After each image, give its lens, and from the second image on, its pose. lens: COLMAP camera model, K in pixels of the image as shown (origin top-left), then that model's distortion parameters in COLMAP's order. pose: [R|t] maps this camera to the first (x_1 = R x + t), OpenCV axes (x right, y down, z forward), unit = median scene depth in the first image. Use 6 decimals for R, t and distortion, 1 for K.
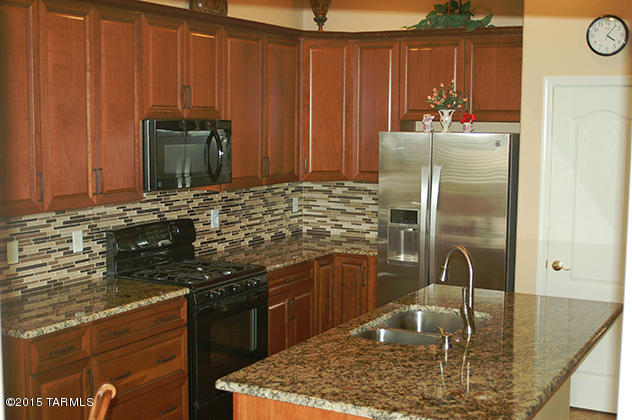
lens RADIAL K [[846.7, 0, 317.4], [0, 846.7, 216.0], [0, 0, 1]] dist [-0.090518, 0.000000]
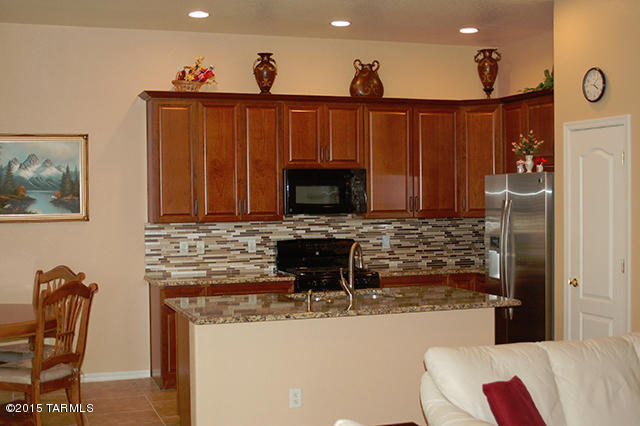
lens RADIAL K [[857.4, 0, 321.2], [0, 857.4, 212.3], [0, 0, 1]] dist [-0.090518, 0.000000]
pose [[0.749411, -0.002582, -0.662100, 0.813185], [-0.059597, 0.995670, -0.071338, 0.068217], [0.659418, 0.092920, 0.746012, -0.125288]]
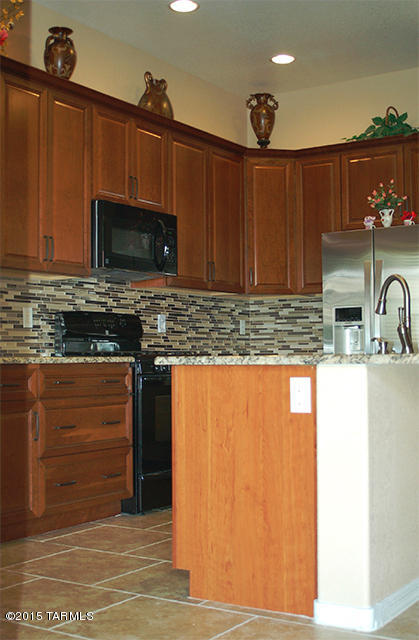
lens RADIAL K [[872.2, 0, 210.9], [0, 872.2, 320.9], [0, 0, 1]] dist [-0.104802, 0.000000]
pose [[0.997223, -0.018233, -0.072207, 0.015006], [0.006922, 0.988063, -0.153894, 0.181979], [0.074151, 0.152967, 0.985445, -0.031804]]
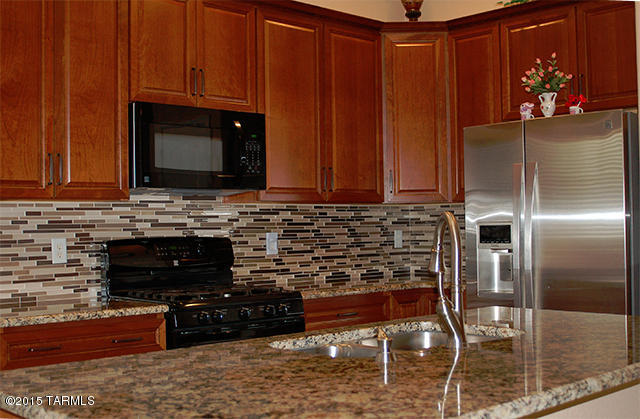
lens RADIAL K [[812.6, 0, 321.9], [0, 812.6, 210.7], [0, 0, 1]] dist [-0.108684, 0.000000]
pose [[0.953333, -0.028133, -0.300608, 0.189309], [-0.011383, 0.991593, -0.128898, 0.082872], [0.301707, 0.126304, 0.944997, 0.285321]]
